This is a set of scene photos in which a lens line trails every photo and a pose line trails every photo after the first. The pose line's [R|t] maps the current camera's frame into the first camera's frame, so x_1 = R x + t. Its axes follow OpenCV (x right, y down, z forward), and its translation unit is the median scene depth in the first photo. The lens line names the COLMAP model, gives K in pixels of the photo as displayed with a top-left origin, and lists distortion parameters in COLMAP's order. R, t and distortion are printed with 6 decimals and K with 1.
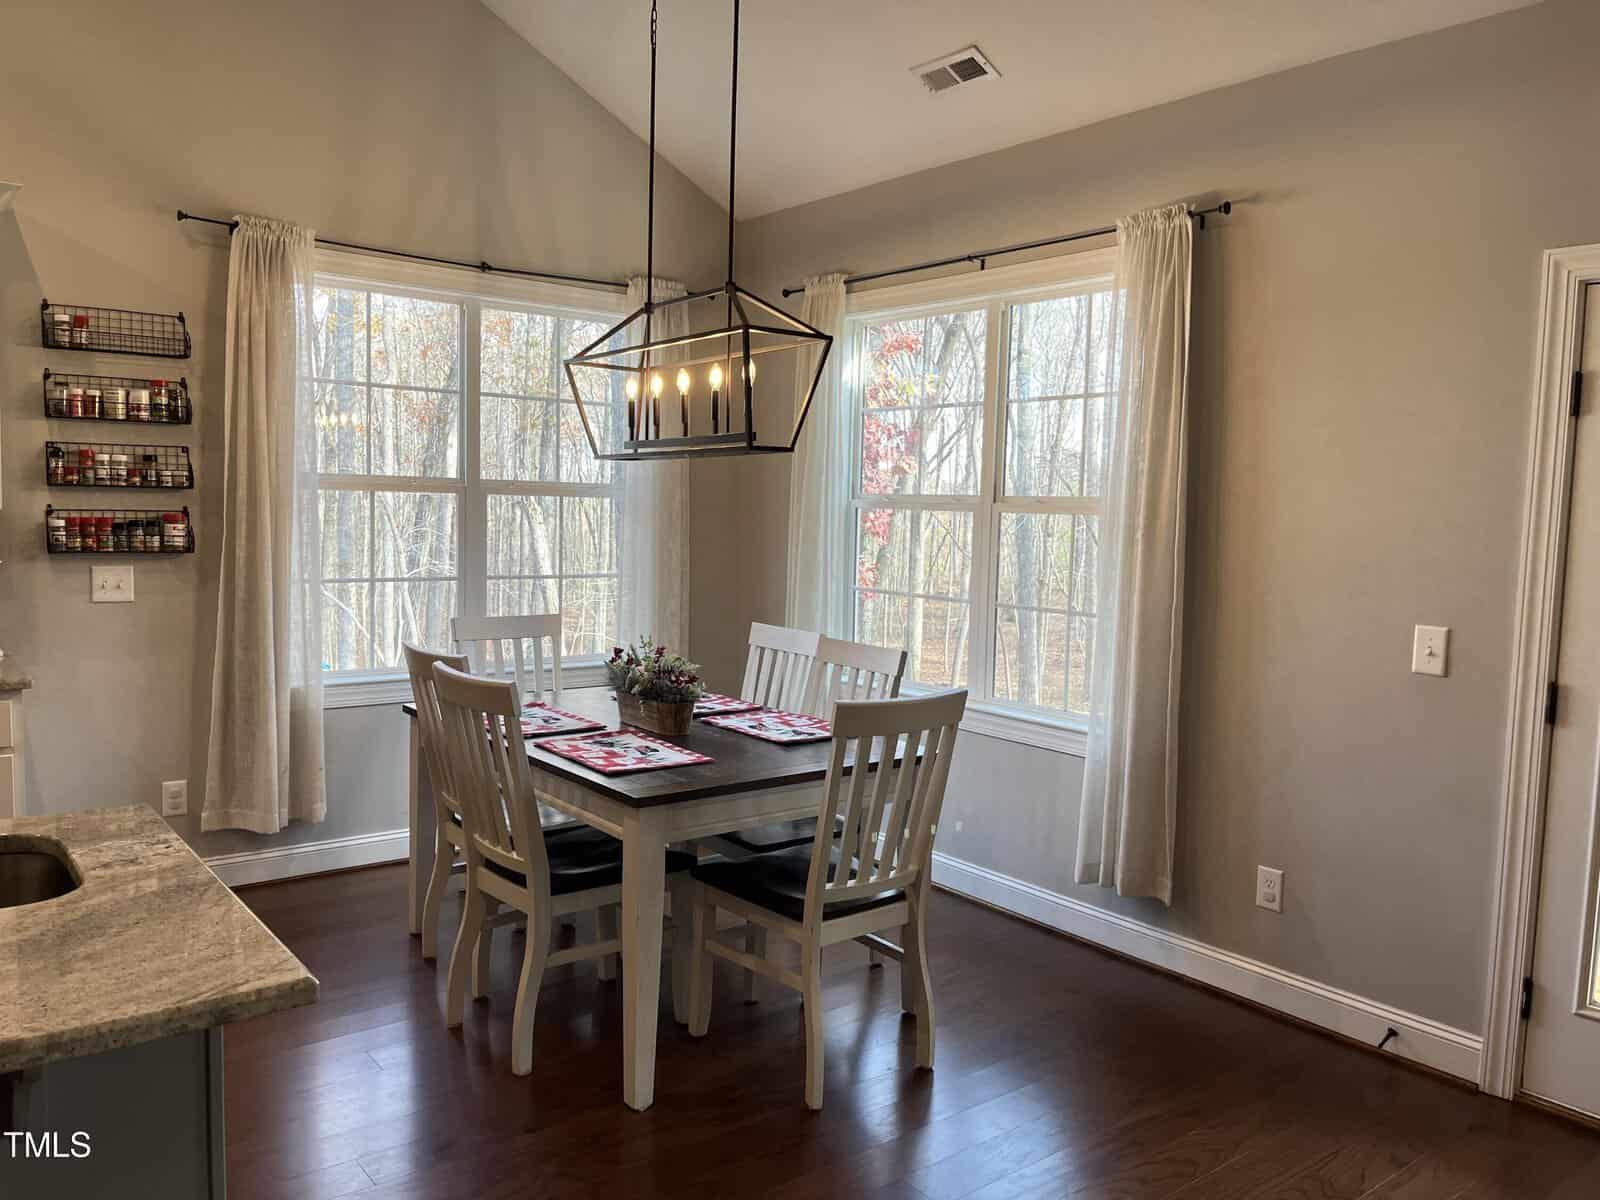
lens RADIAL K [[1220.0, 0, 805.6], [0, 1220.0, 597.4], [0, 0, 1]] dist [0.032006, 0.004049]
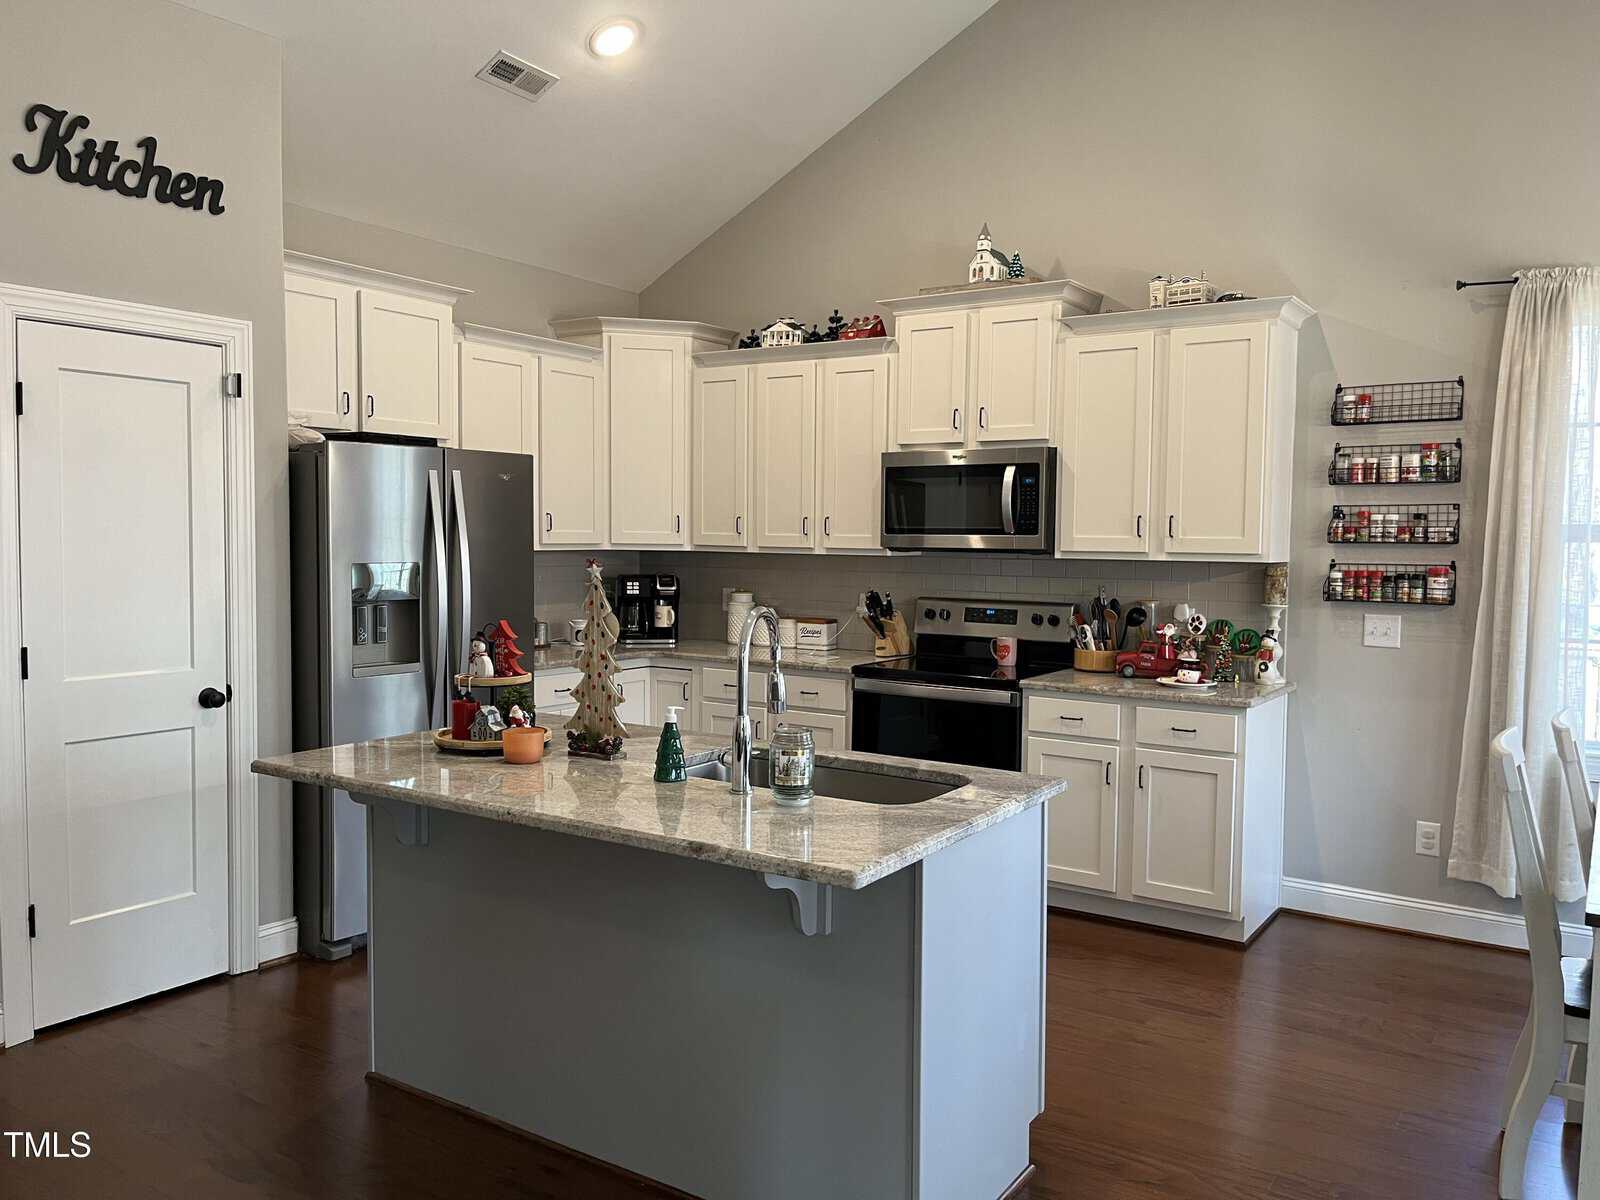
lens RADIAL K [[1220.0, 0, 804.2], [0, 1220.0, 603.3], [0, 0, 1]] dist [0.032006, 0.004049]
pose [[0.344998, 0.035454, -0.937934, 0.296570], [-0.076590, 0.997017, 0.009516, -0.006360], [0.935473, 0.068553, 0.346684, 0.131366]]
